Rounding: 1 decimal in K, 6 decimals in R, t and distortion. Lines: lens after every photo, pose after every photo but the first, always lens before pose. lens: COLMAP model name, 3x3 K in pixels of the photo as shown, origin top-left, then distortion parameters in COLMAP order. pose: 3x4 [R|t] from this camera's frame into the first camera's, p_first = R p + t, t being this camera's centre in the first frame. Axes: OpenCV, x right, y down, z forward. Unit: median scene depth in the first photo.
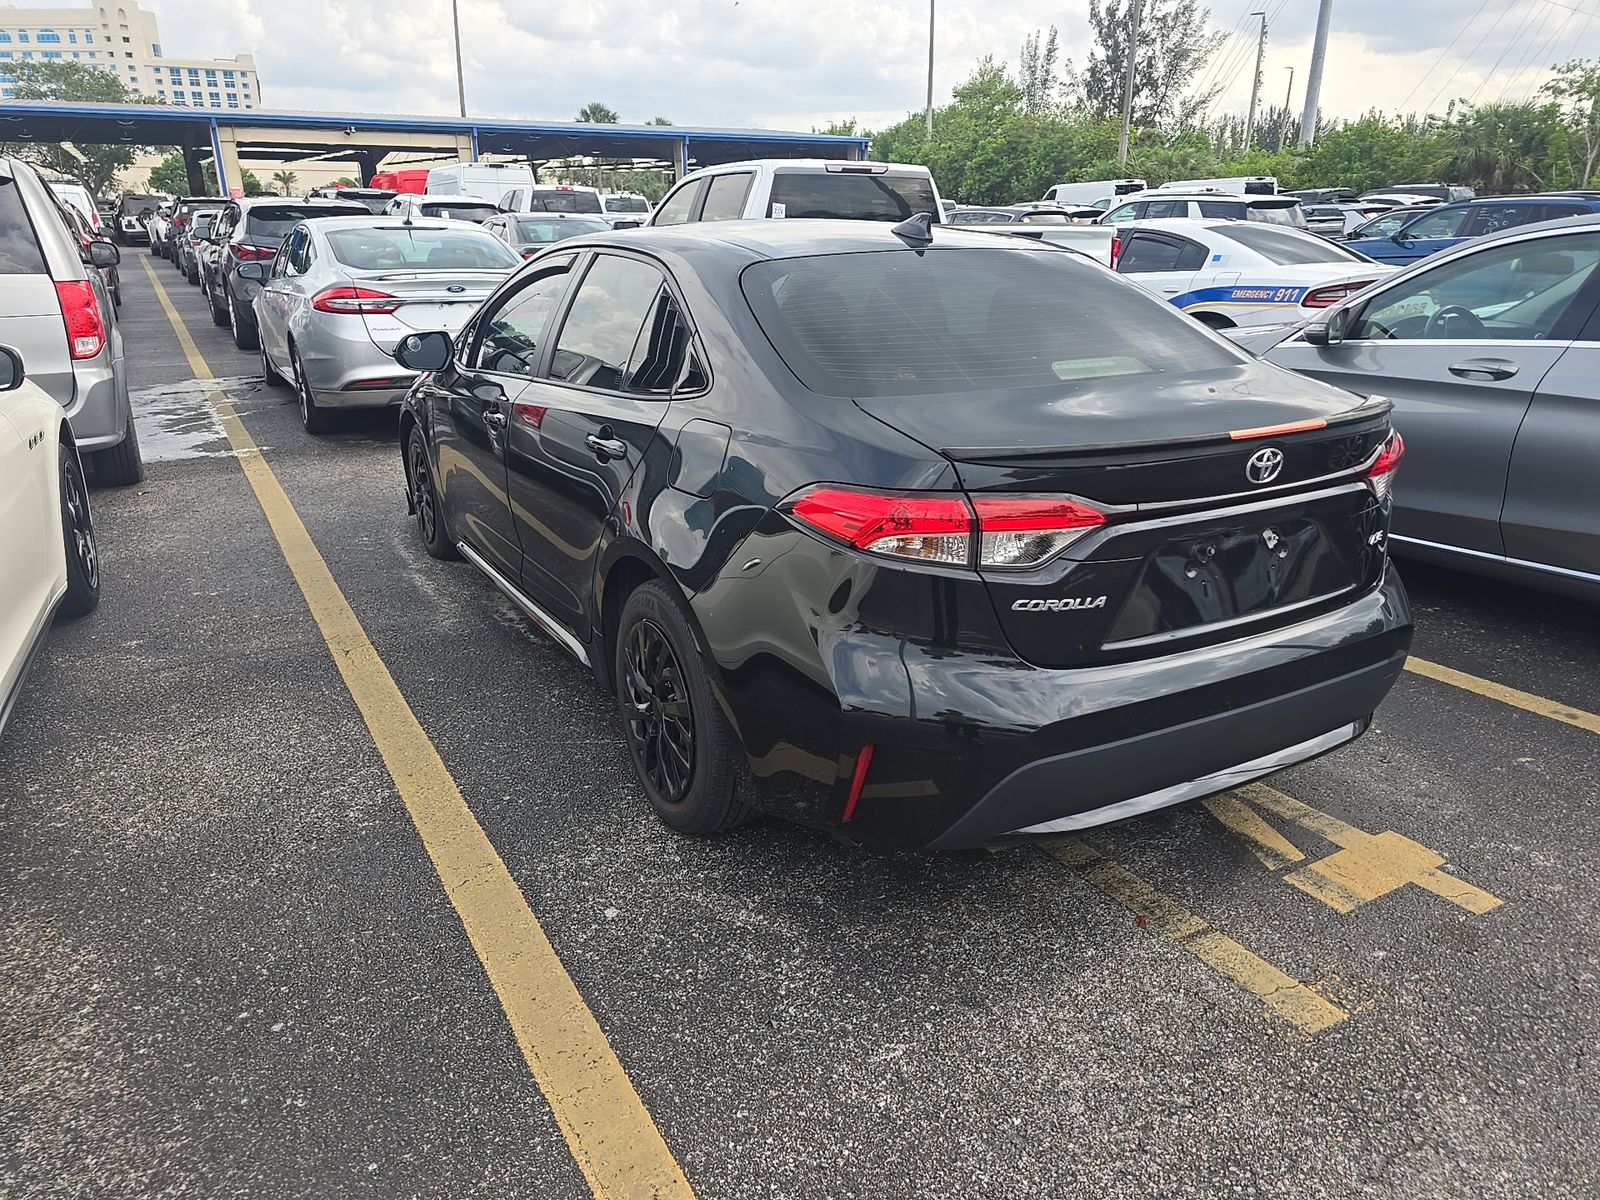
lens RADIAL K [[1068.3, 0, 770.0], [0, 1068.3, 604.8], [0, 0, 1]] dist [0.042768, -0.032655]
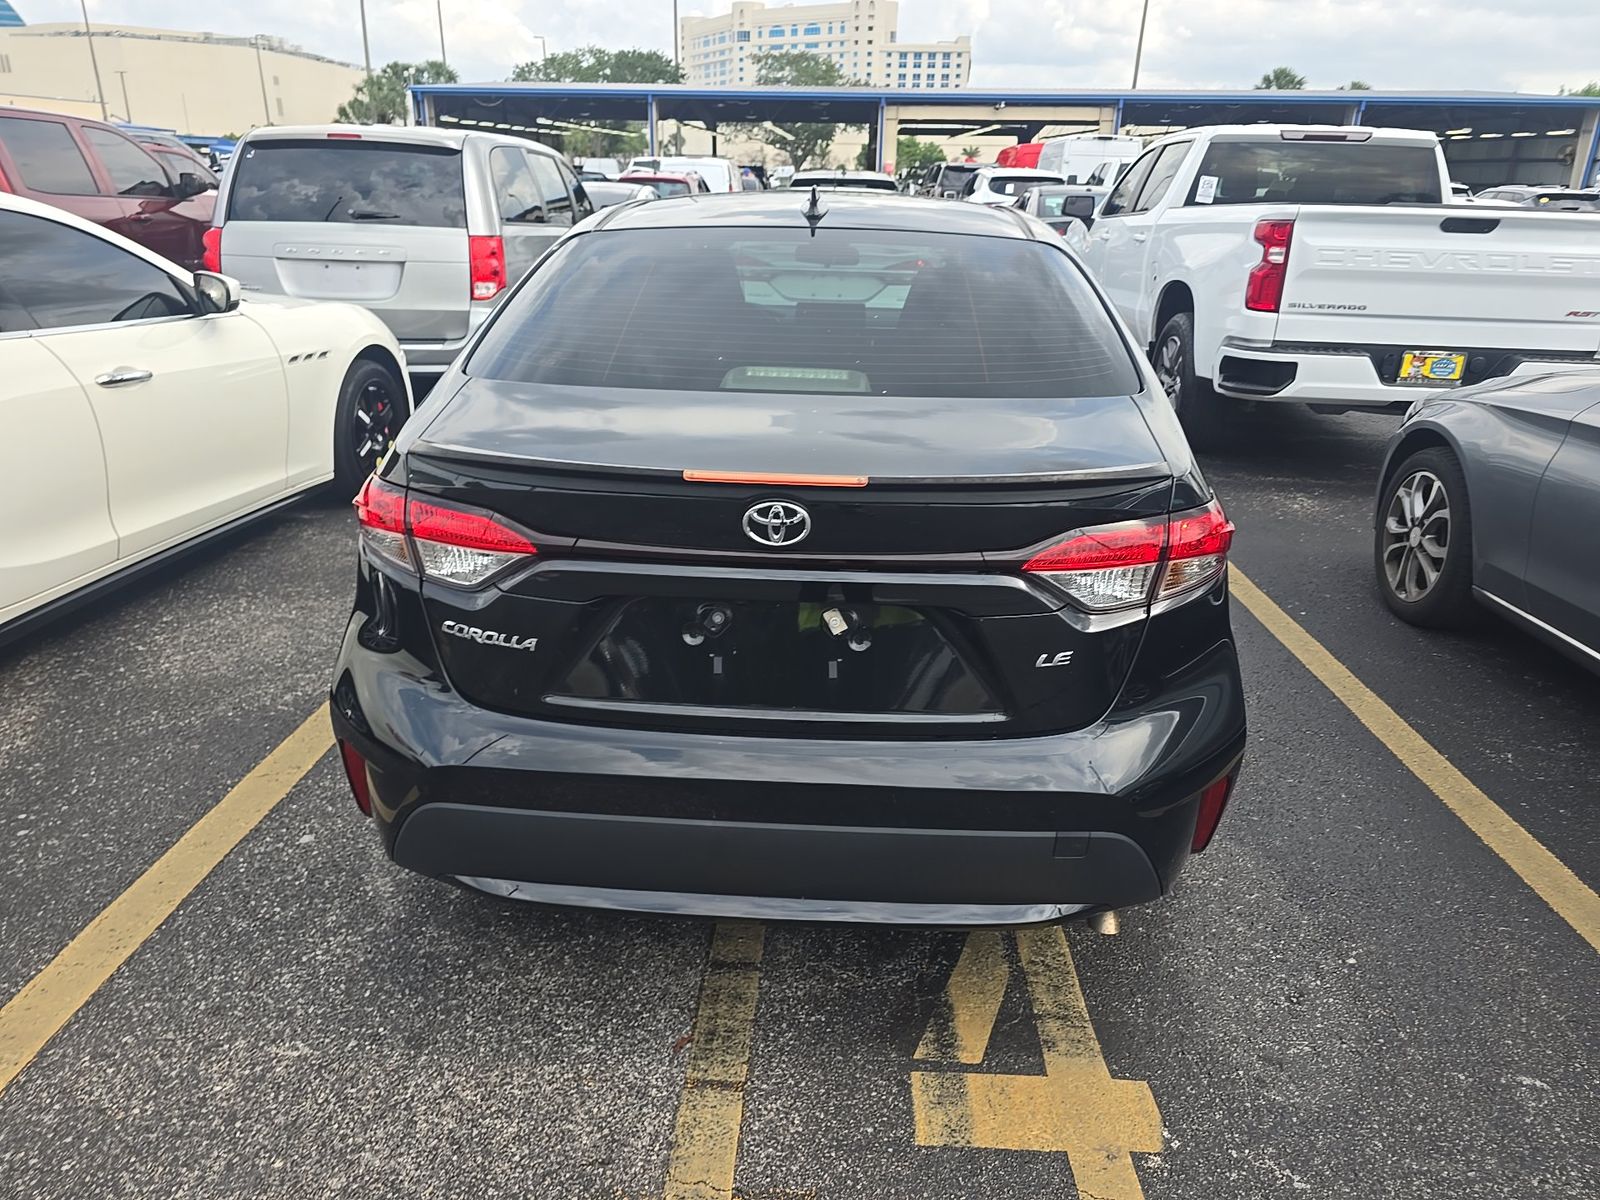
lens RADIAL K [[1068.3, 0, 787.6], [0, 1068.3, 605.0], [0, 0, 1]] dist [0.042768, -0.032655]
pose [[0.849275, 0.207311, -0.485544, 0.213487], [-0.197014, 0.977691, 0.072840, -0.032566], [0.489813, 0.033798, 0.871172, 0.086678]]
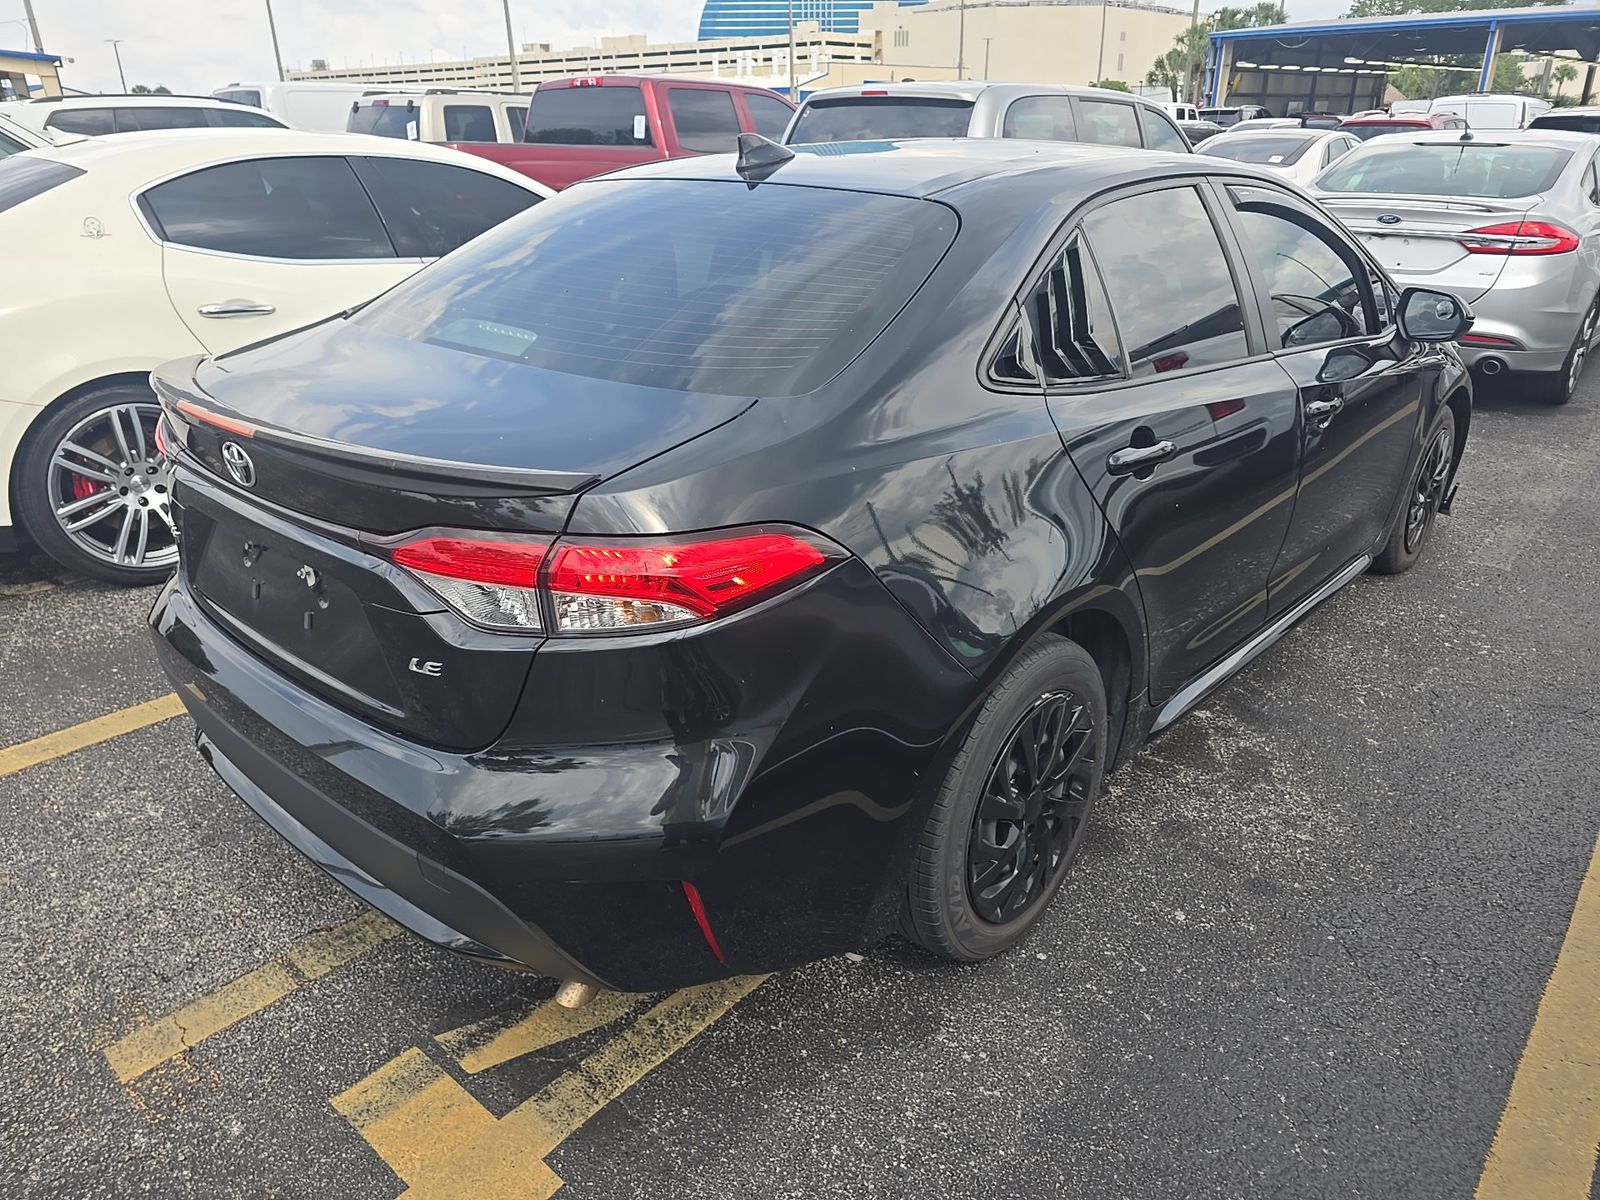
lens RADIAL K [[1068.3, 0, 808.5], [0, 1068.3, 602.5], [0, 0, 1]] dist [0.042768, -0.032655]
pose [[0.340702, 0.381040, -0.859495, 0.333847], [-0.321143, 0.906370, 0.274521, -0.097910], [0.883623, 0.182491, 0.431170, 0.262461]]
